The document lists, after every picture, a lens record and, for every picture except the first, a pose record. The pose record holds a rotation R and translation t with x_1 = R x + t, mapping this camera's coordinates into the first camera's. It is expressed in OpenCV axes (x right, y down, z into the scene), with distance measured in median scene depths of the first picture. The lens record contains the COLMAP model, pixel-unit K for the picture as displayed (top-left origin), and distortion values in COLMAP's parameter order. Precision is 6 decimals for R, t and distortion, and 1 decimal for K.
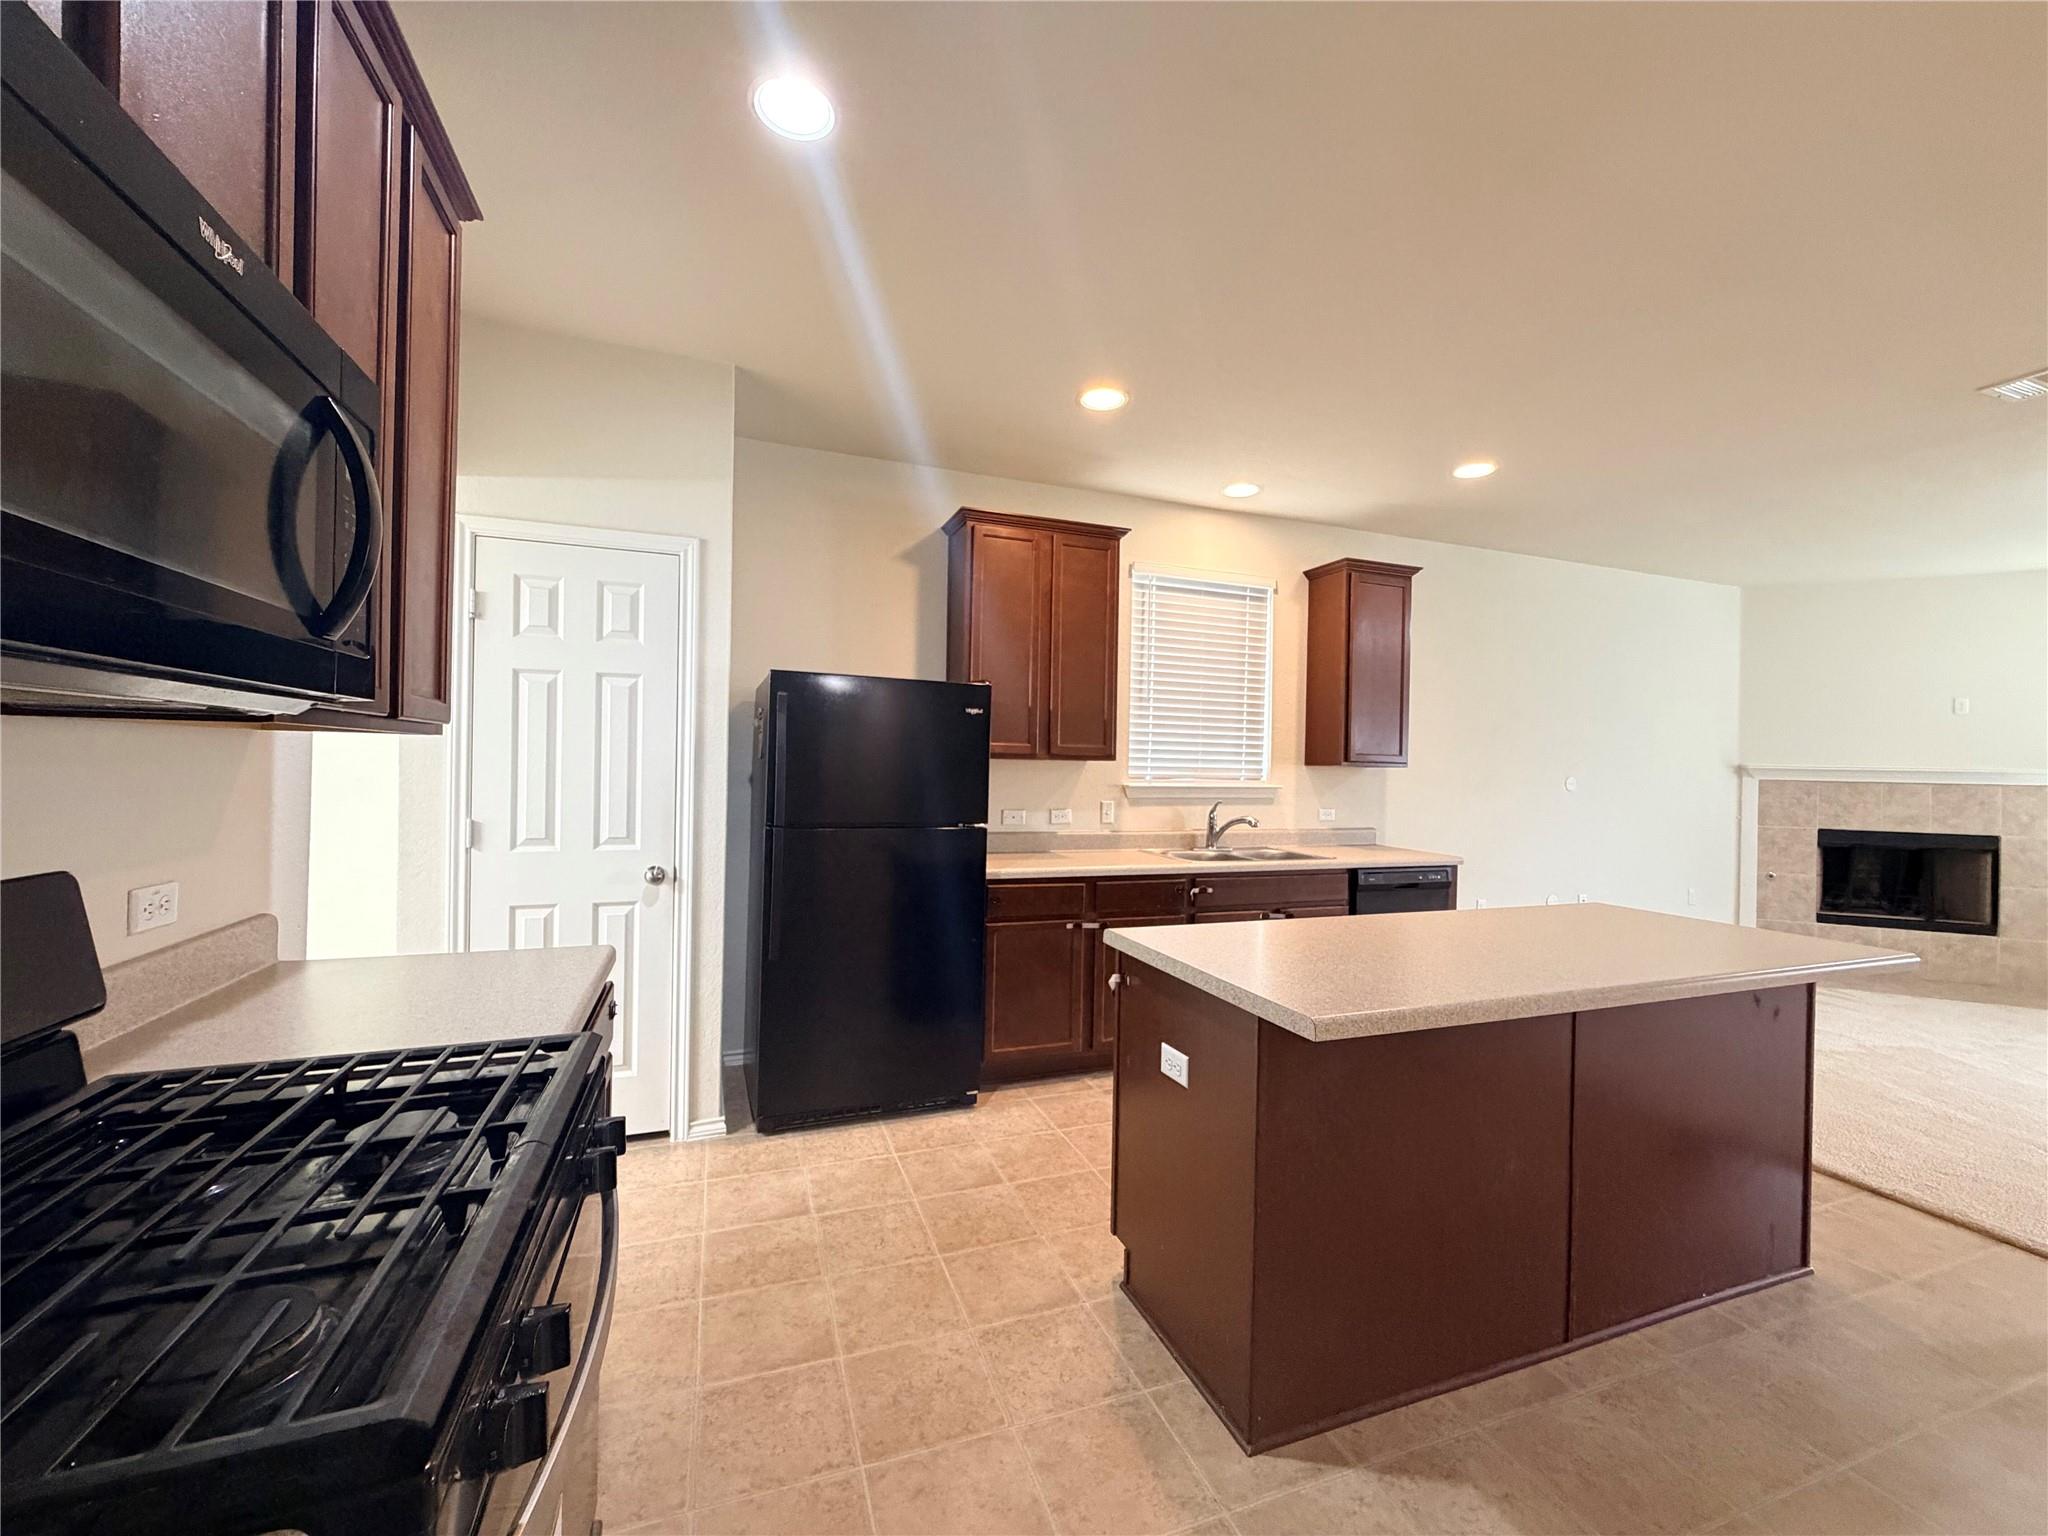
lens RADIAL K [[813.3, 0, 1018.0], [0, 813.3, 765.5], [0, 0, 1]] dist [-0.002574, -0.000529]
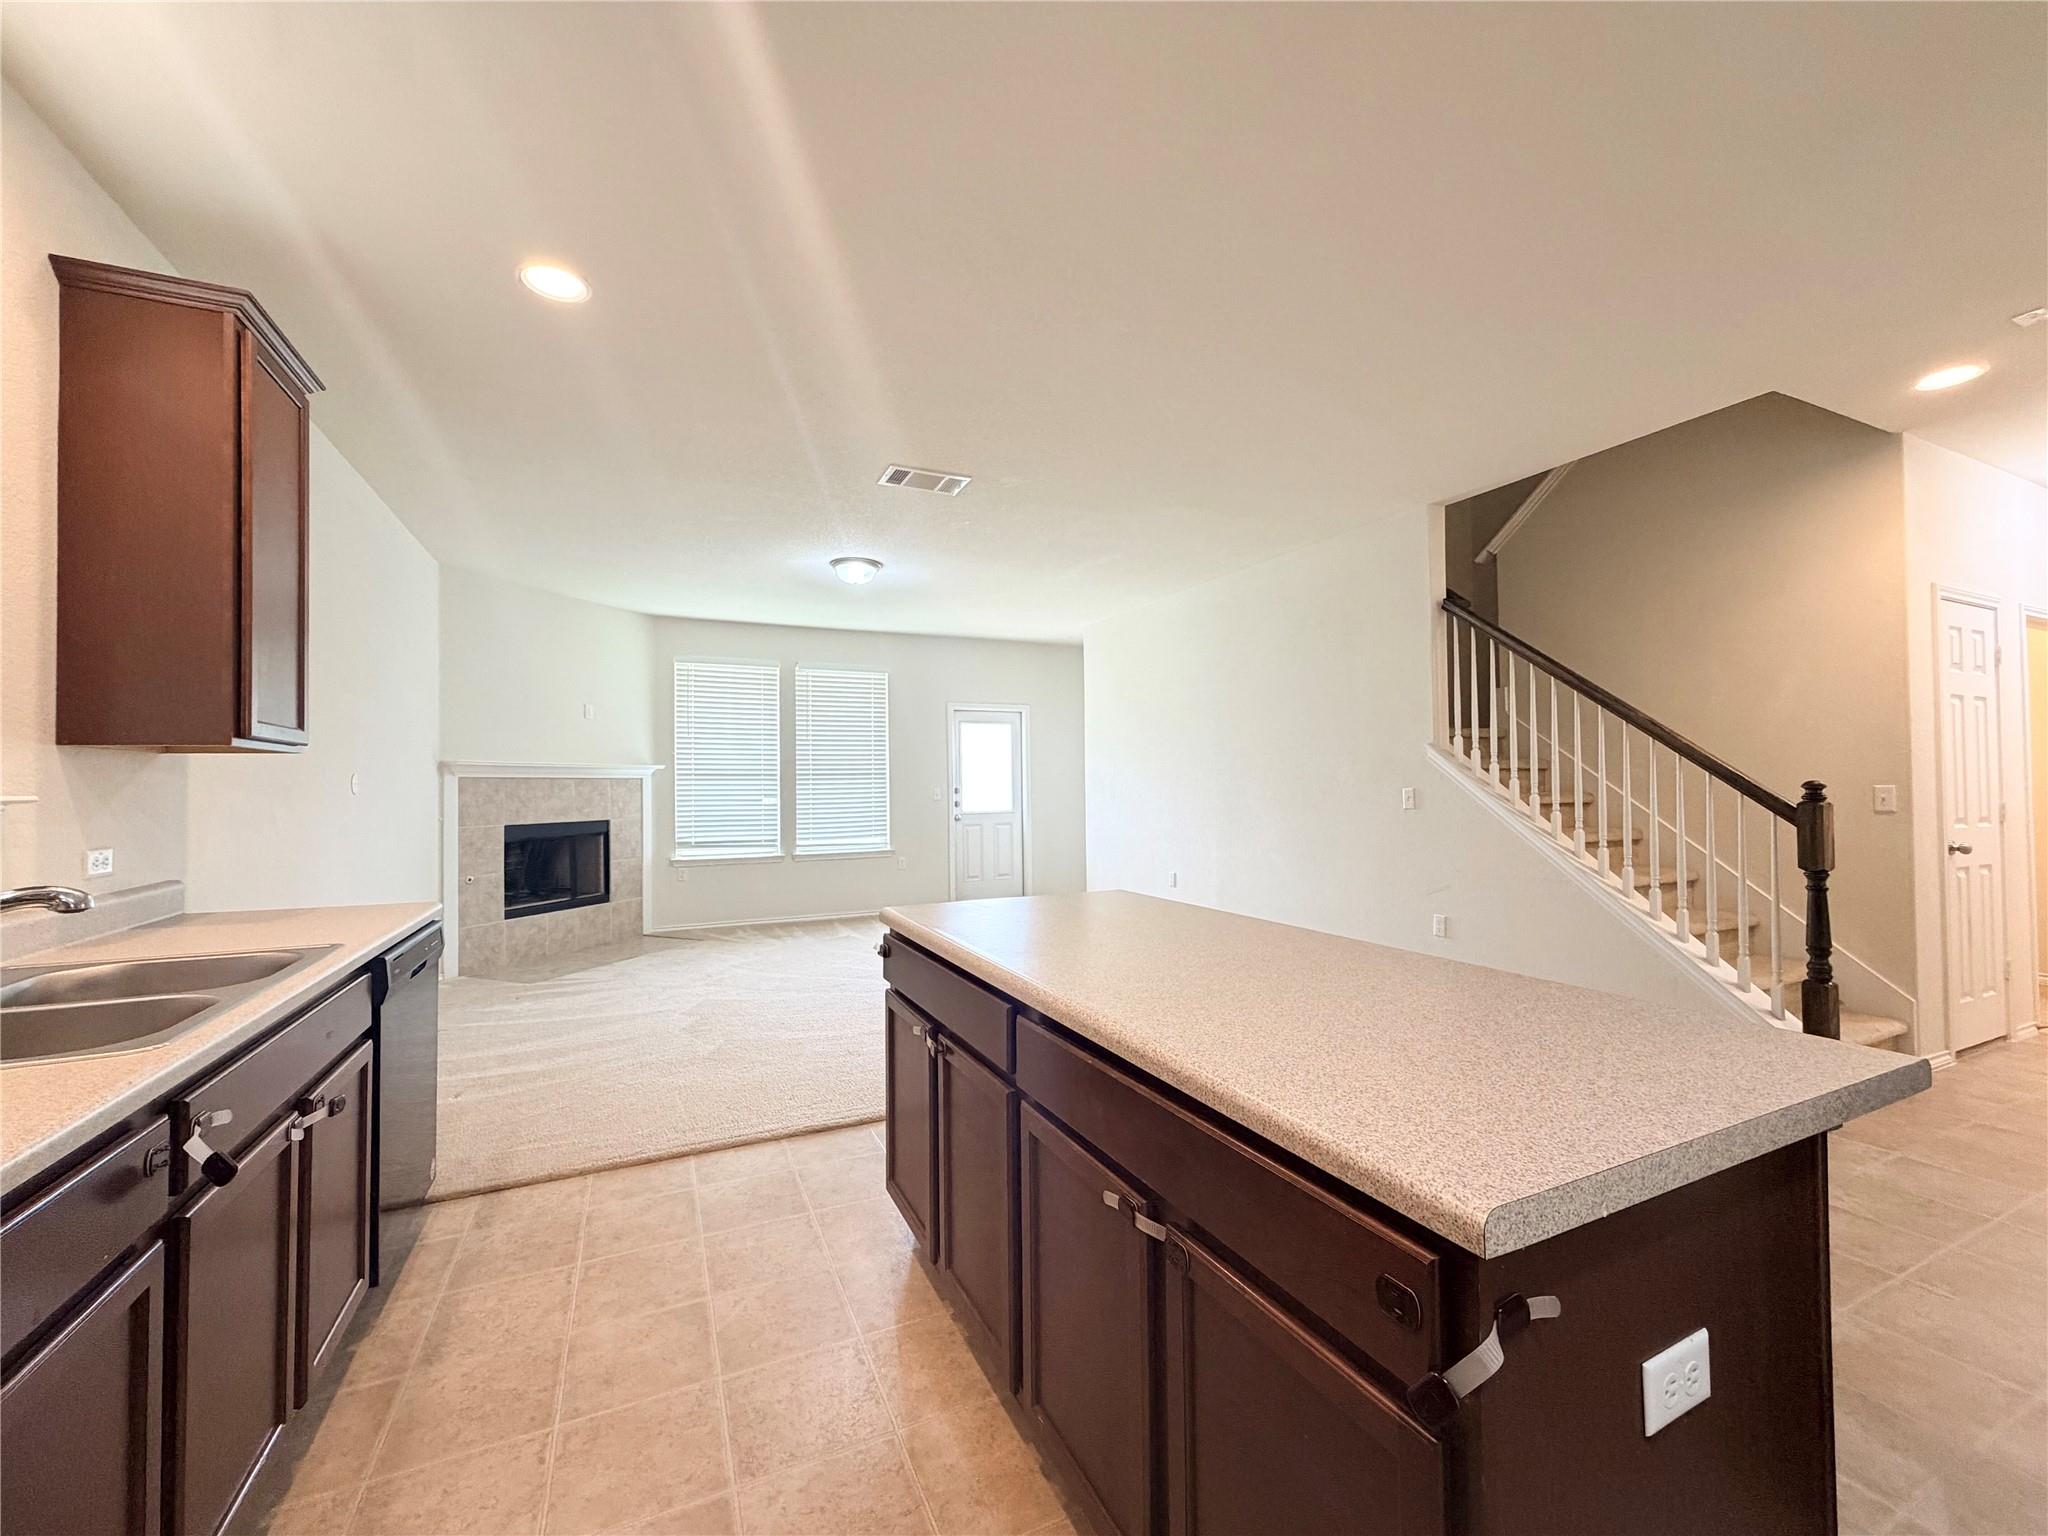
lens RADIAL K [[813.3, 0, 1024.9], [0, 813.3, 764.6], [0, 0, 1]] dist [-0.002574, -0.000529]
pose [[-0.093493, 0.004248, 0.995611, -0.083980], [0.010006, 0.999944, -0.003327, 0.016374], [-0.995570, 0.009651, -0.093530, 0.575401]]
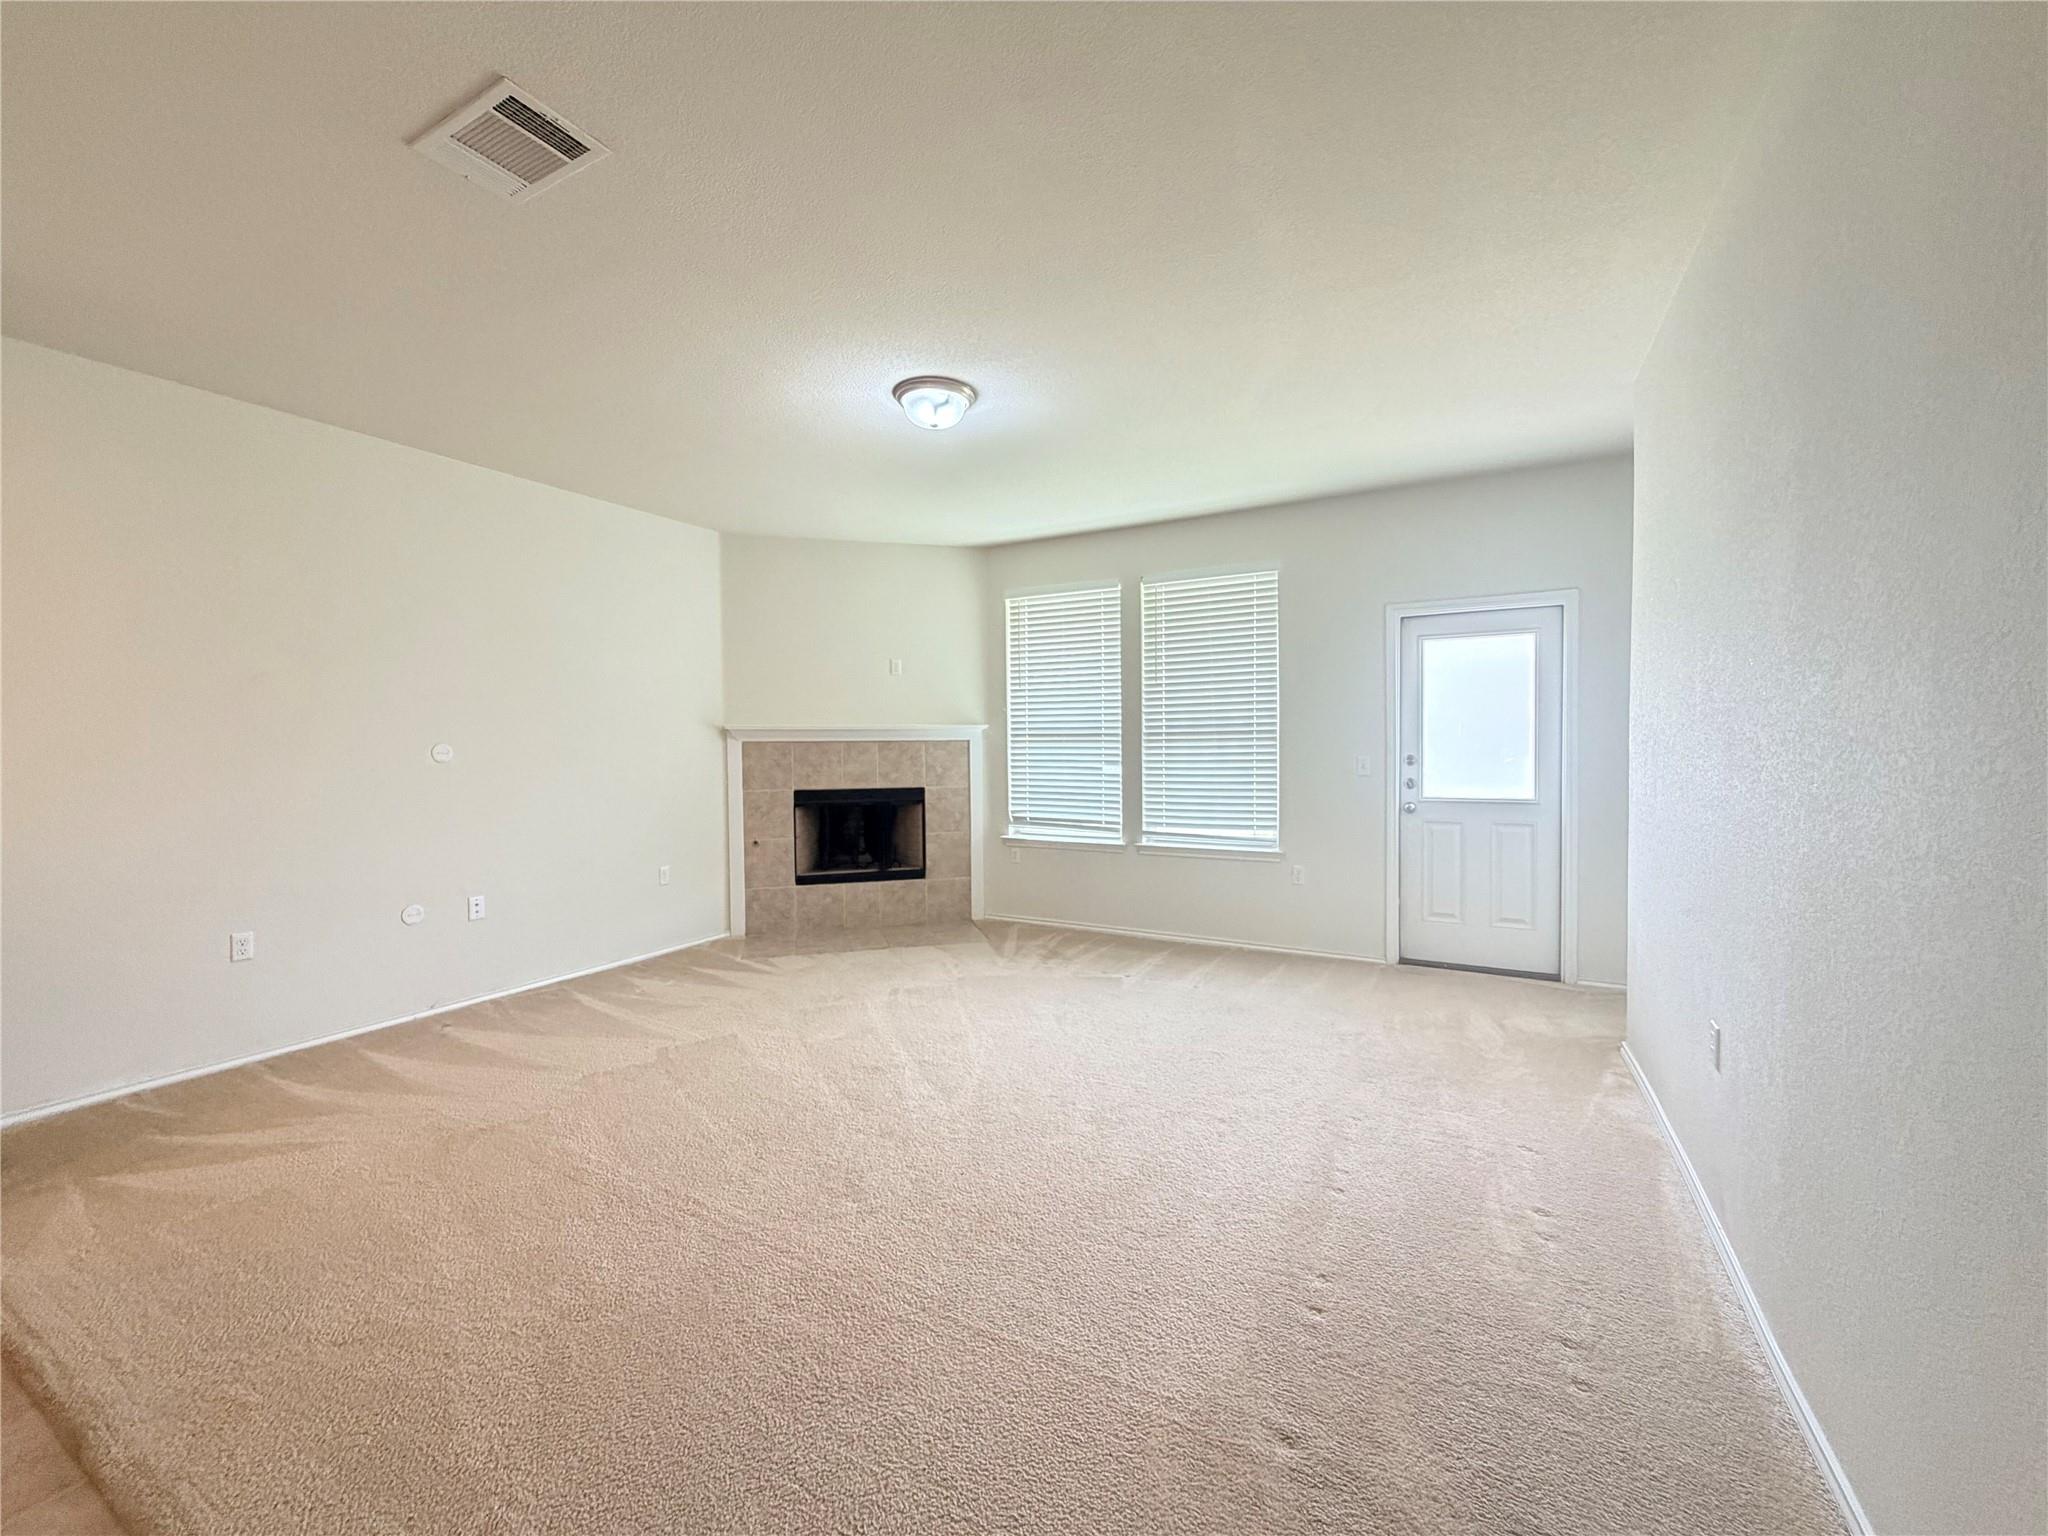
lens RADIAL K [[813.3, 0, 1015.0], [0, 813.3, 764.2], [0, 0, 1]] dist [-0.002574, -0.000529]
pose [[0.752454, -0.040773, 0.657382, 0.686349], [0.024488, 0.999124, 0.033940, 0.025283], [-0.658190, -0.009441, 0.752793, 0.107270]]
